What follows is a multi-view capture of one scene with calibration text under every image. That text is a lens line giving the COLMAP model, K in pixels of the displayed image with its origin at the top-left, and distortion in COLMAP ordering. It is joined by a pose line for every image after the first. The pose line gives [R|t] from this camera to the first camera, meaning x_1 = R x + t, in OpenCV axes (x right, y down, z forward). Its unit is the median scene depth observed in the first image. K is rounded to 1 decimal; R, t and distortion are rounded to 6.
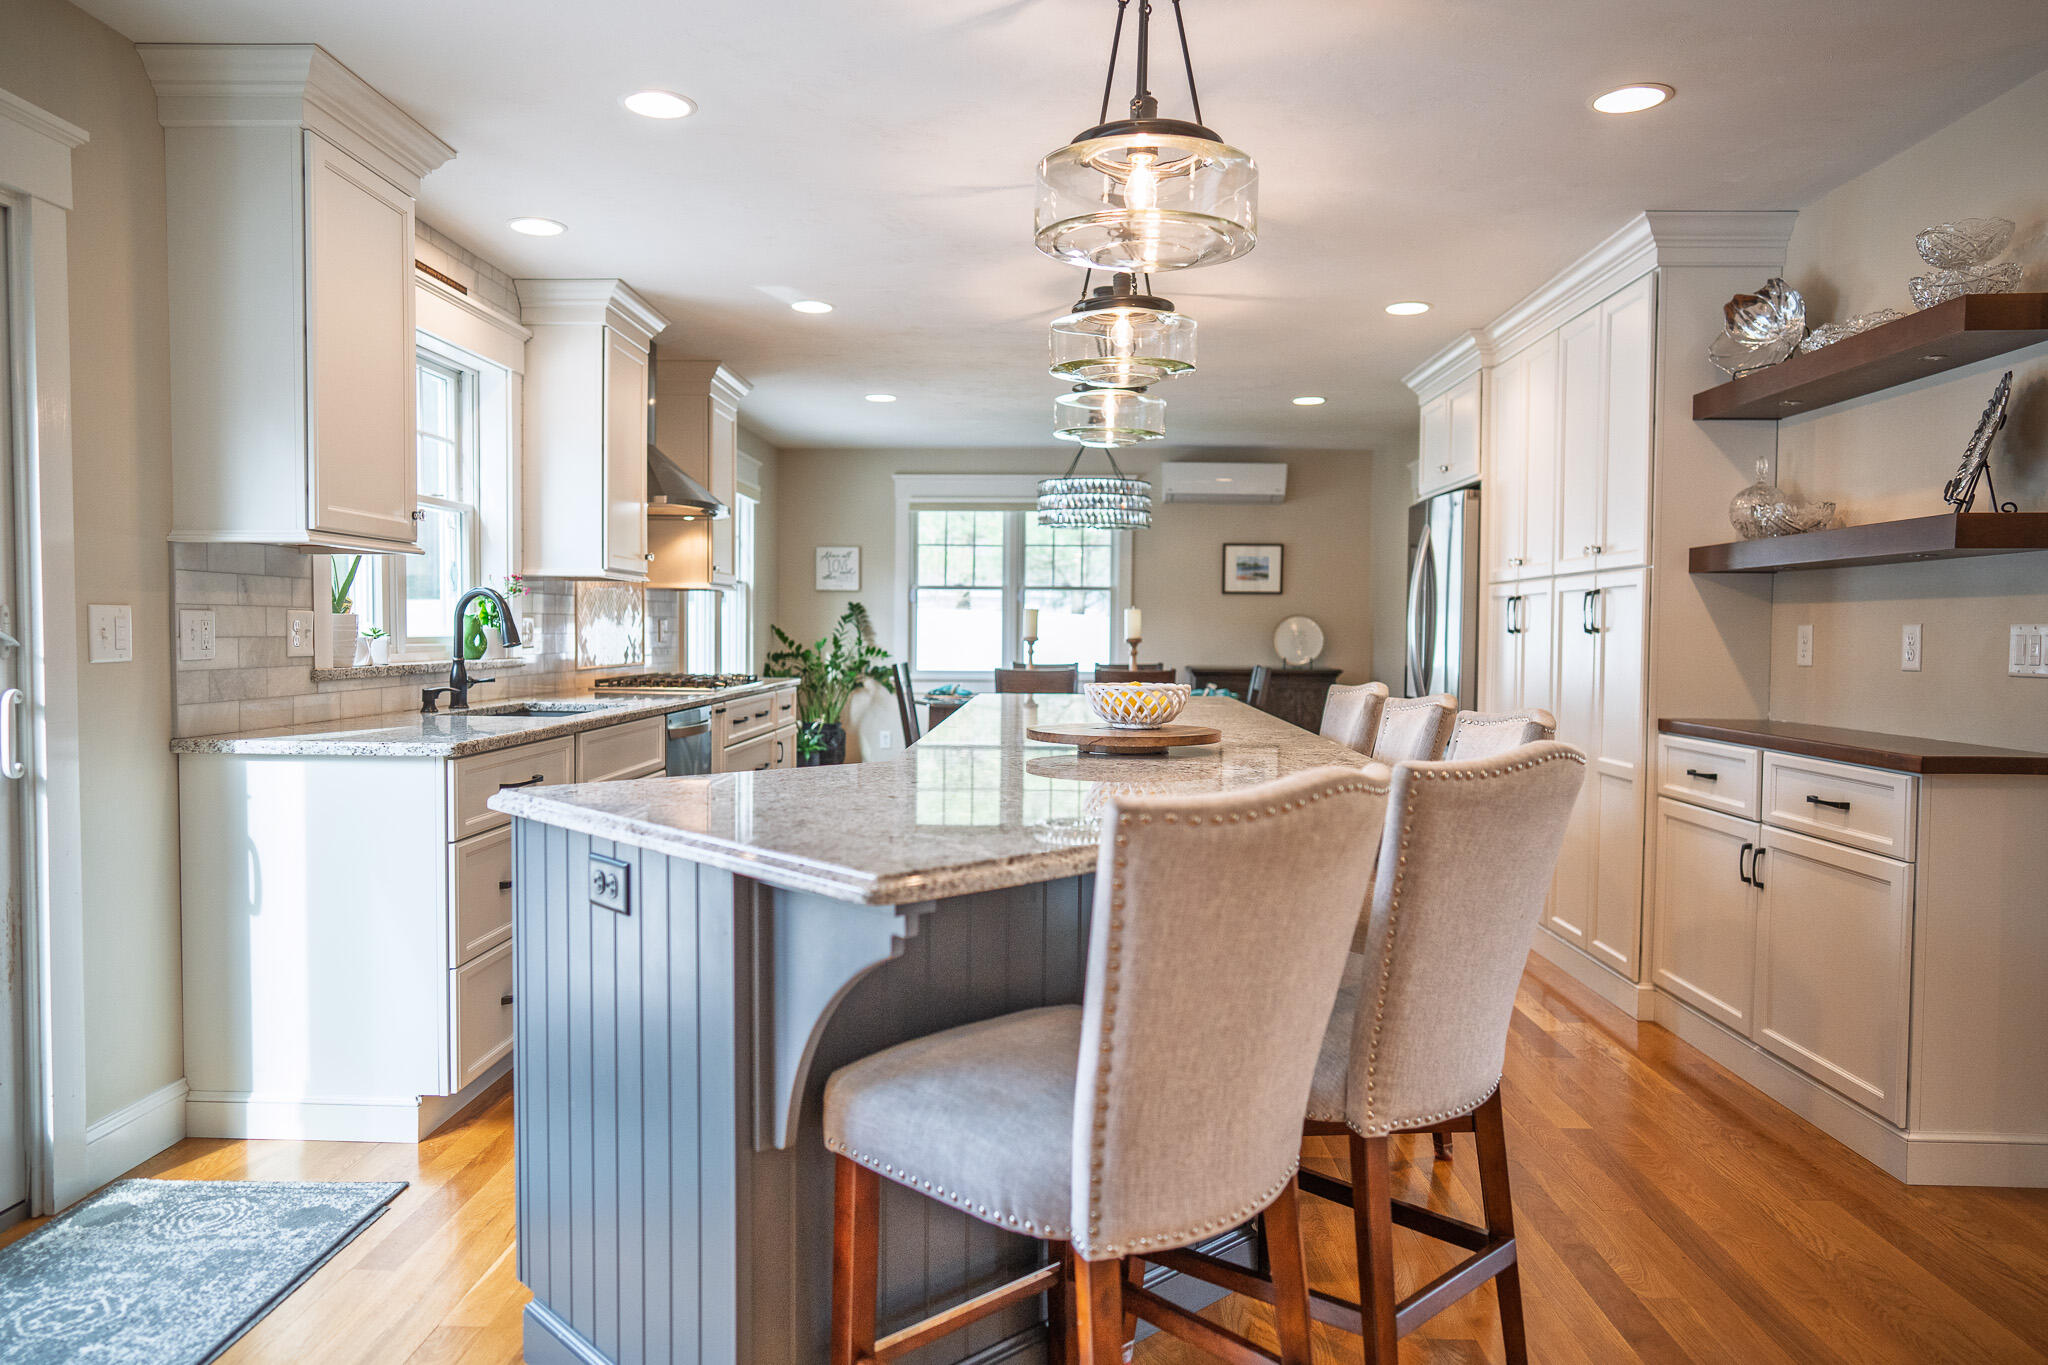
lens RADIAL K [[1396.6, 0, 1039.7], [0, 1396.6, 681.4], [0, 0, 1]] dist [-0.036218, 0.053636]
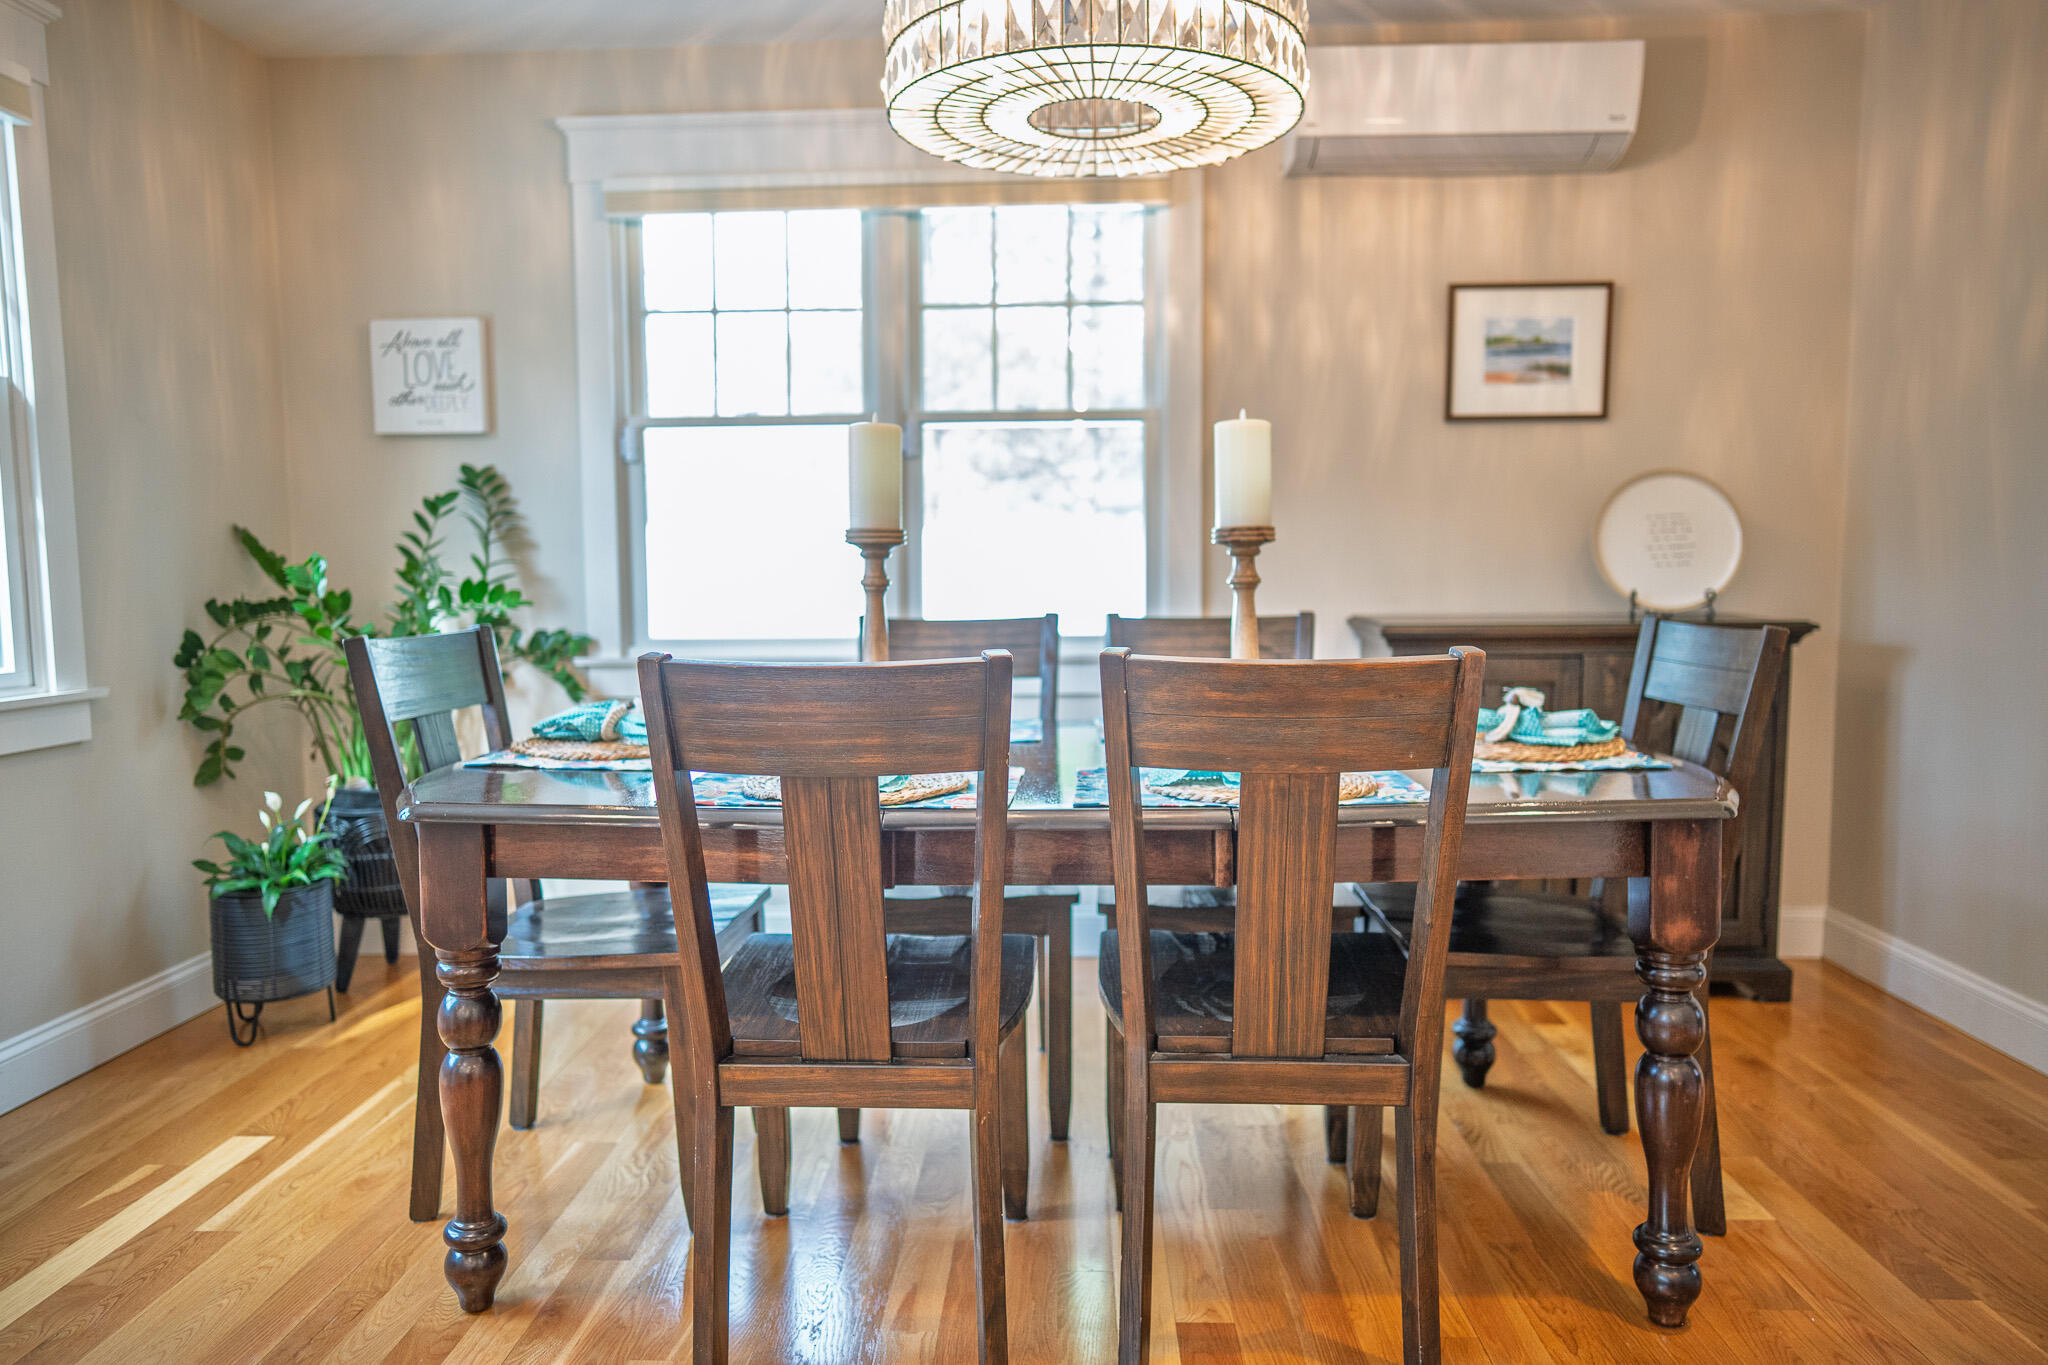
lens RADIAL K [[1396.6, 0, 1039.7], [0, 1396.6, 681.4], [0, 0, 1]] dist [-0.036218, 0.053636]
pose [[0.999184, -0.014667, -0.037638, 0.076859], [0.016506, 0.998661, 0.049032, -0.029184], [0.036868, -0.049613, 0.998088, 1.361281]]
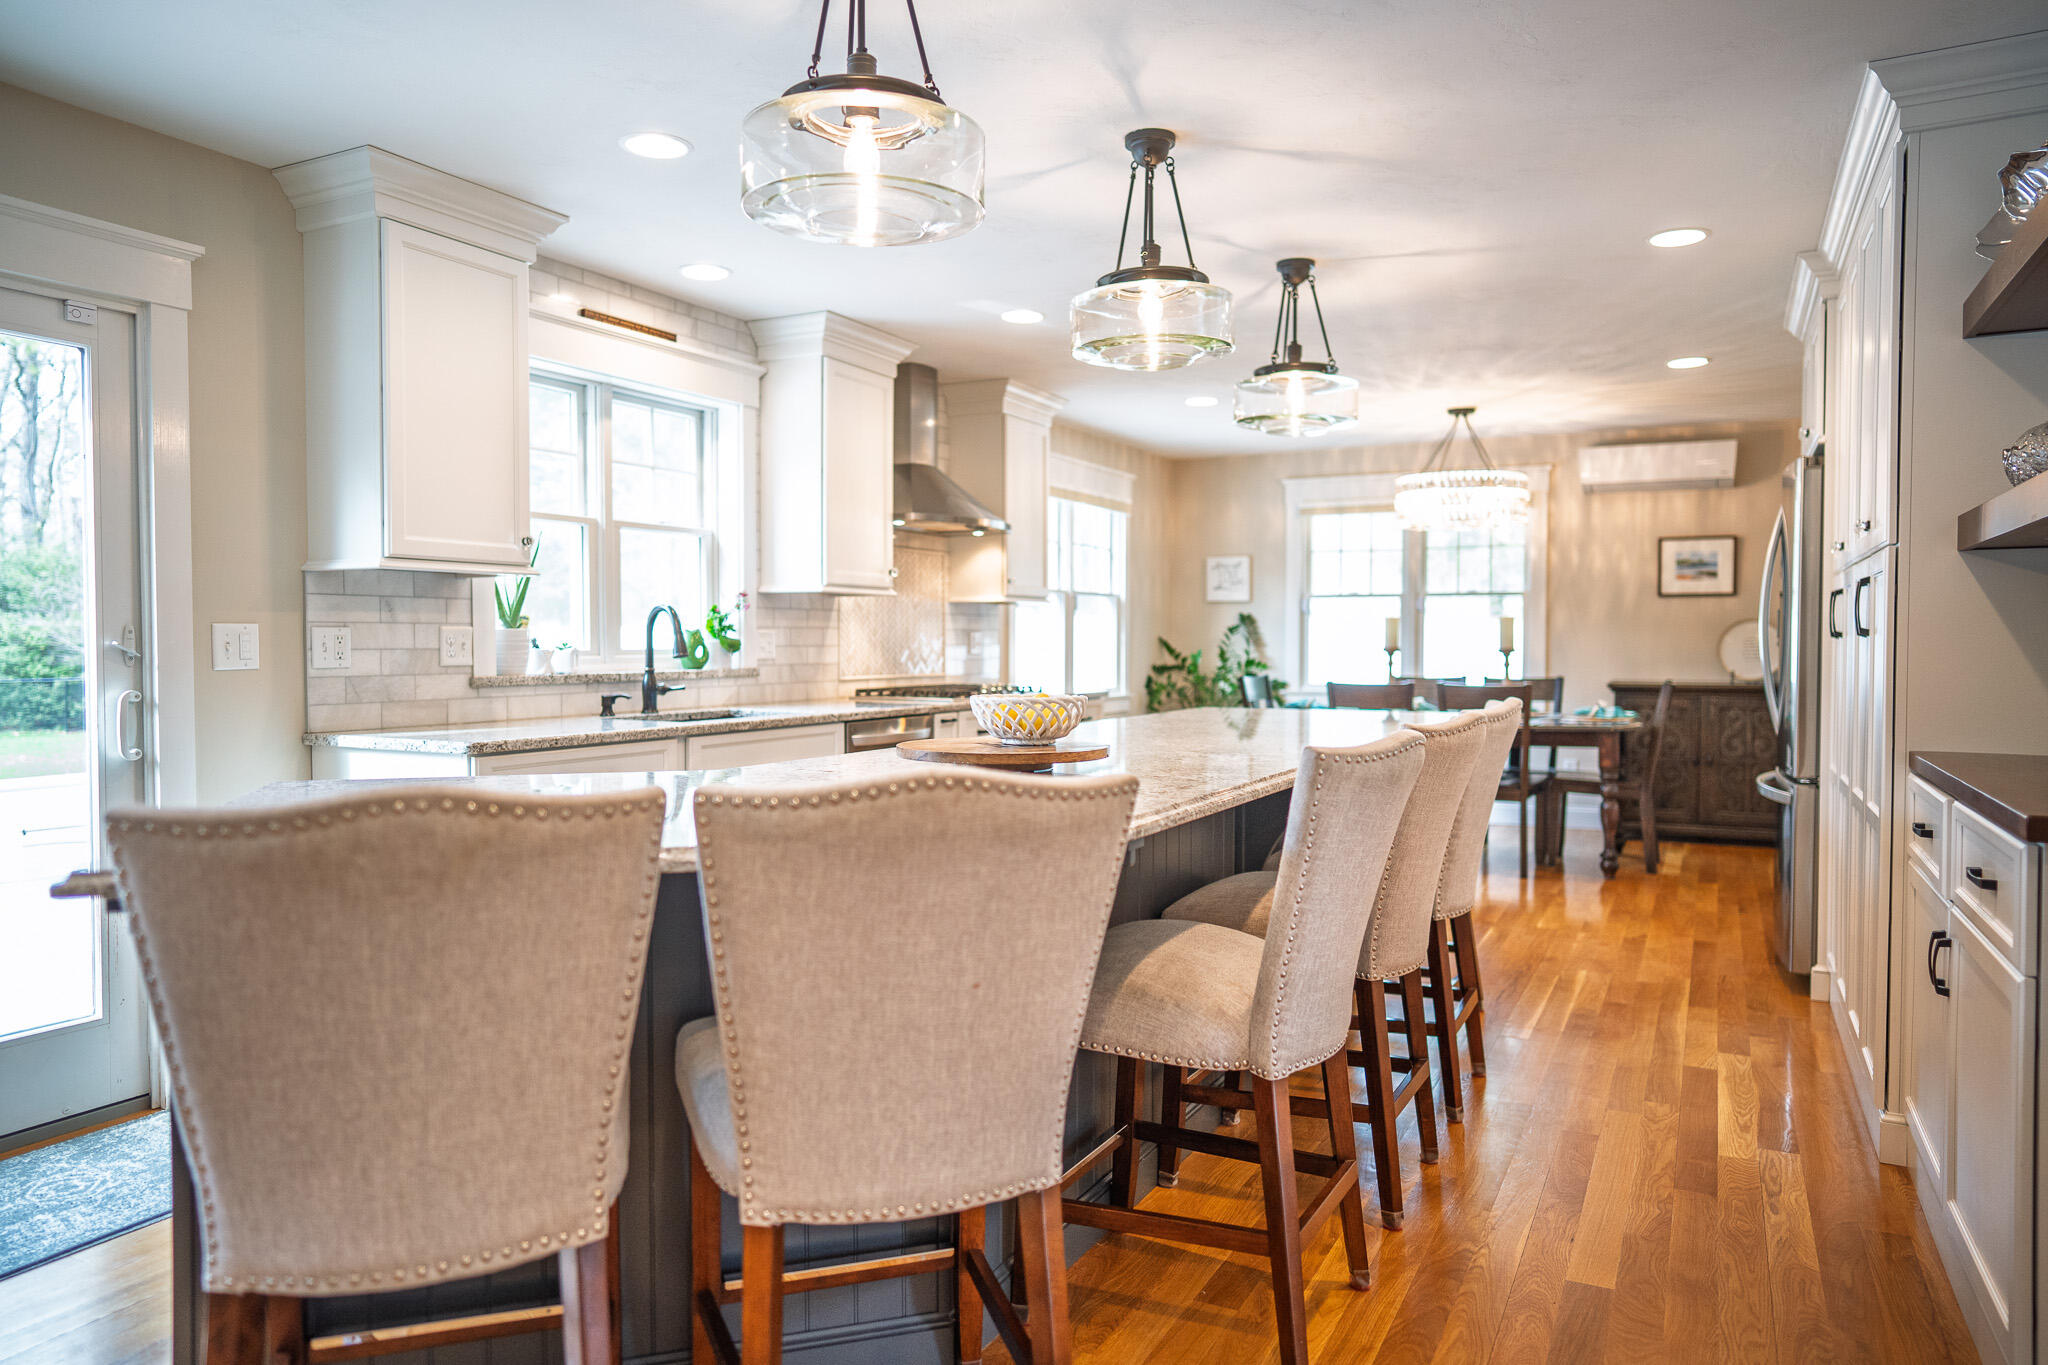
lens RADIAL K [[1396.6, 0, 1039.7], [0, 1396.6, 681.4], [0, 0, 1]] dist [-0.036218, 0.053636]
pose [[0.897047, 0.004822, -0.441910, 0.367895], [-0.009403, 0.999922, -0.008175, -0.000005], [0.441836, 0.011488, 0.897022, 0.147085]]
